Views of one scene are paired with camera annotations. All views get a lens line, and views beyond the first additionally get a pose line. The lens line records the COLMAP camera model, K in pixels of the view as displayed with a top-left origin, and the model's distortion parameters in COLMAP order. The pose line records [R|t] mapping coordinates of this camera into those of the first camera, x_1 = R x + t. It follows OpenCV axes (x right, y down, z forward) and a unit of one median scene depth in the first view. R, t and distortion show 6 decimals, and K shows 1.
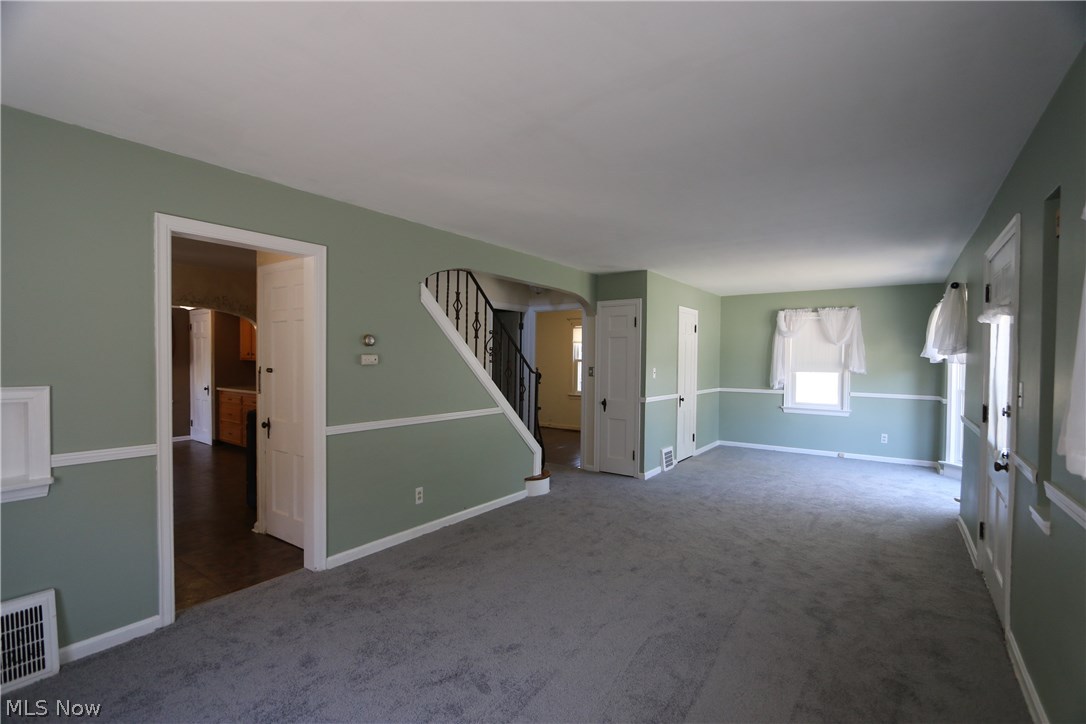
lens RADIAL K [[495.0, 0, 548.1], [0, 495.0, 369.2], [0, 0, 1]] dist [-0.008448, -0.000952]
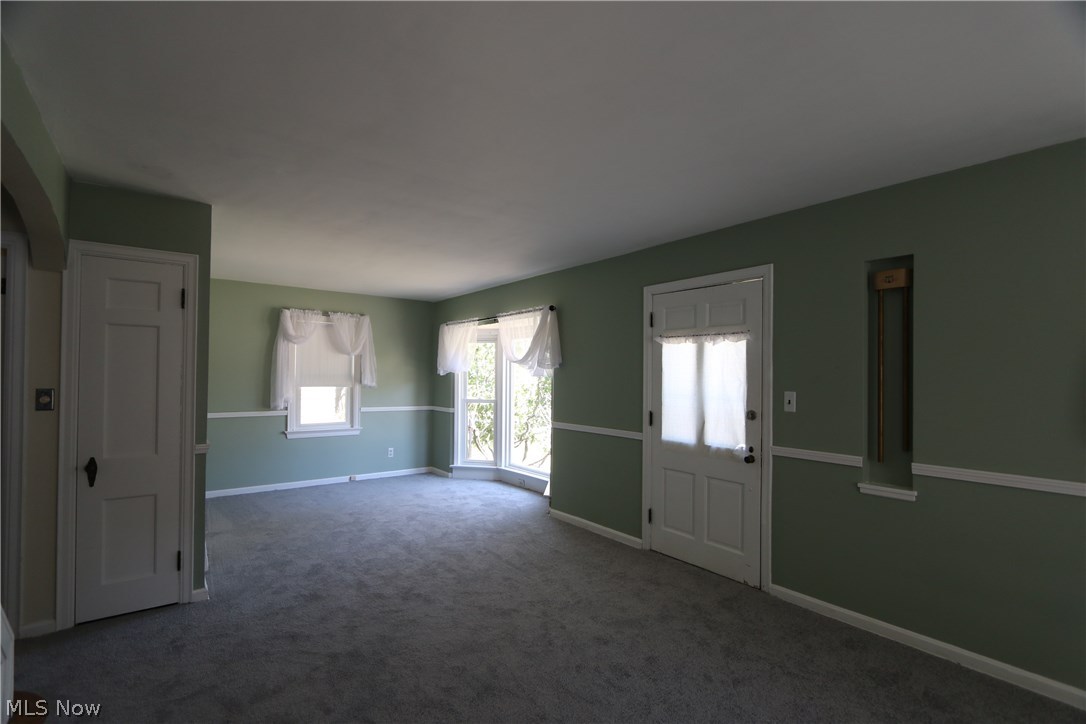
lens RADIAL K [[495.0, 0, 548.1], [0, 495.0, 369.2], [0, 0, 1]] dist [-0.008448, -0.000952]
pose [[0.294645, 0.007913, 0.955574, -0.173757], [0.012616, 0.999846, -0.012170, -0.009697], [-0.955523, 0.015642, 0.294500, 0.425289]]
